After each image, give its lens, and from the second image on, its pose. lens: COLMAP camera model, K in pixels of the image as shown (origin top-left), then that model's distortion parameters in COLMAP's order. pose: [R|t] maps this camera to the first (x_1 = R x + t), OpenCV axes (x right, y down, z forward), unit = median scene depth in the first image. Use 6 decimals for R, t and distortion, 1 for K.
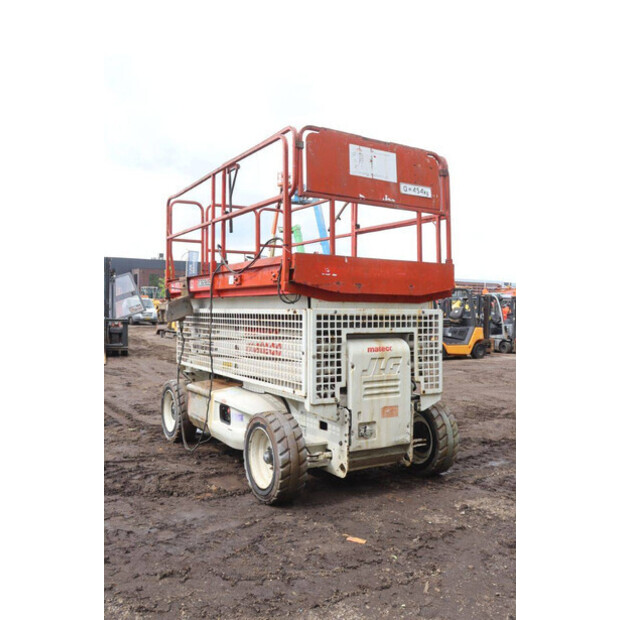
lens RADIAL K [[579.5, 0, 292.5], [0, 579.5, 315.3], [0, 0, 1]] dist [-0.079218, 0.000000]
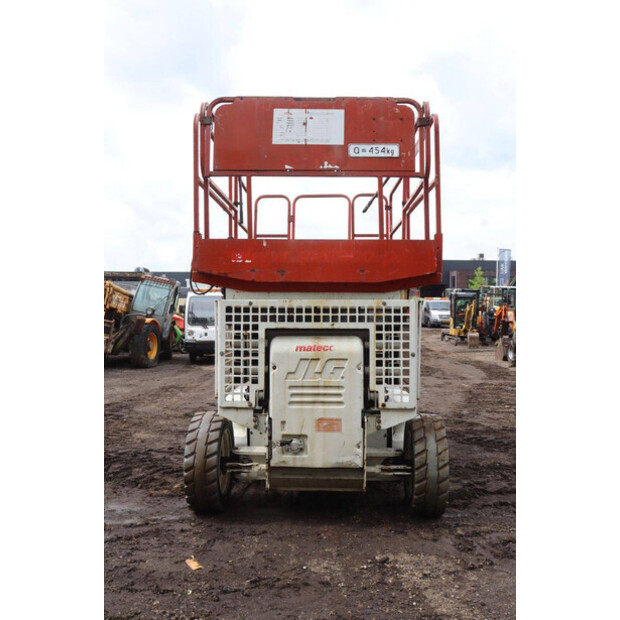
lens RADIAL K [[579.5, 0, 300.9], [0, 579.5, 314.5], [0, 0, 1]] dist [-0.079218, 0.000000]
pose [[0.848396, -0.001432, -0.529359, 0.570441], [-0.001671, 0.999984, -0.005383, 0.014515], [0.529359, 0.005452, 0.848381, 0.283862]]
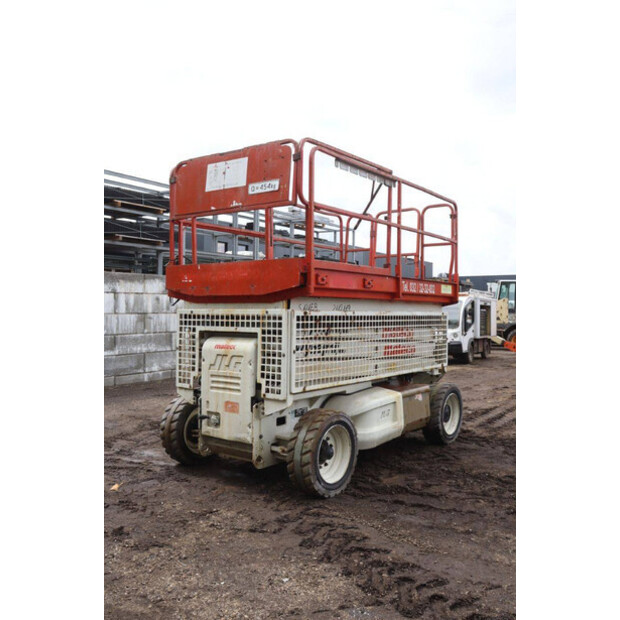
lens RADIAL K [[579.5, 0, 315.2], [0, 579.5, 314.4], [0, 0, 1]] dist [-0.079218, 0.000000]
pose [[0.414862, -0.002303, -0.909881, 1.184138], [-0.011164, 0.999909, -0.007621, 0.005064], [0.909816, 0.013320, 0.414799, 0.703013]]
